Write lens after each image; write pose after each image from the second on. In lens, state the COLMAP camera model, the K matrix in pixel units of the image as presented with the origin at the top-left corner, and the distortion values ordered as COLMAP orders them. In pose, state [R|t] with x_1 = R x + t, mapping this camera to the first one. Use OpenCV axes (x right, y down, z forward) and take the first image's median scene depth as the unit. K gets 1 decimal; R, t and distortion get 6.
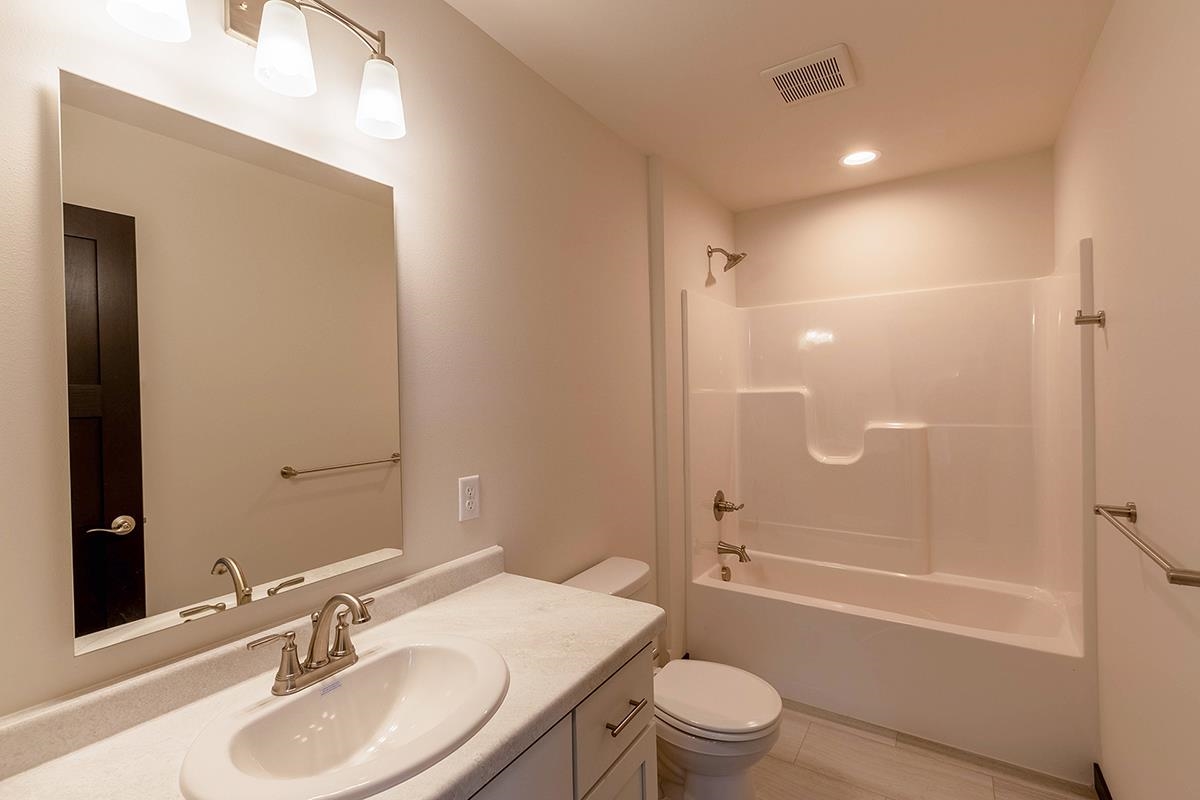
lens RADIAL K [[550.6, 0, 611.7], [0, 550.6, 393.3], [0, 0, 1]] dist [0.014346, -0.007098]
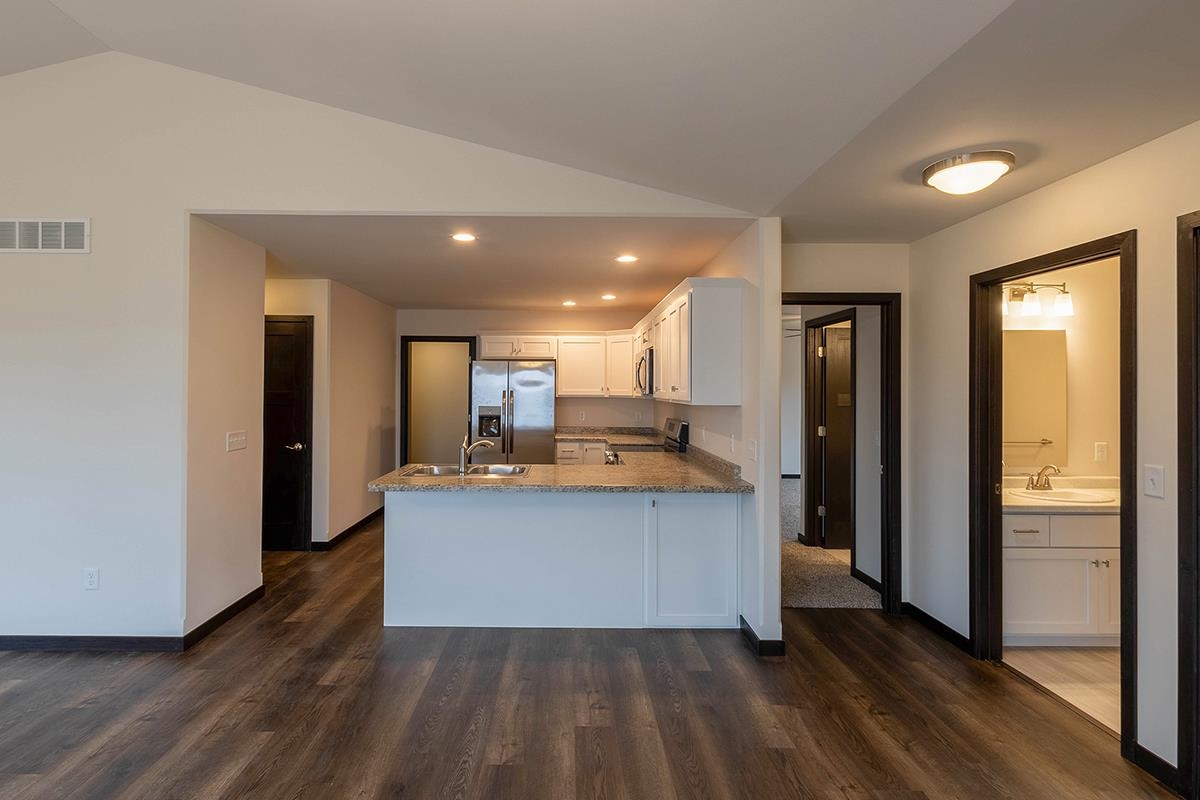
lens RADIAL K [[583.2, 0, 569.2], [0, 583.2, 386.8], [0, 0, 1]] dist [0.000164, -0.001948]
pose [[0.531617, 0.013069, -0.846884, 0.565850], [-0.015197, 0.999867, 0.005890, -0.057140], [0.846849, 0.009740, 0.531745, -1.990580]]
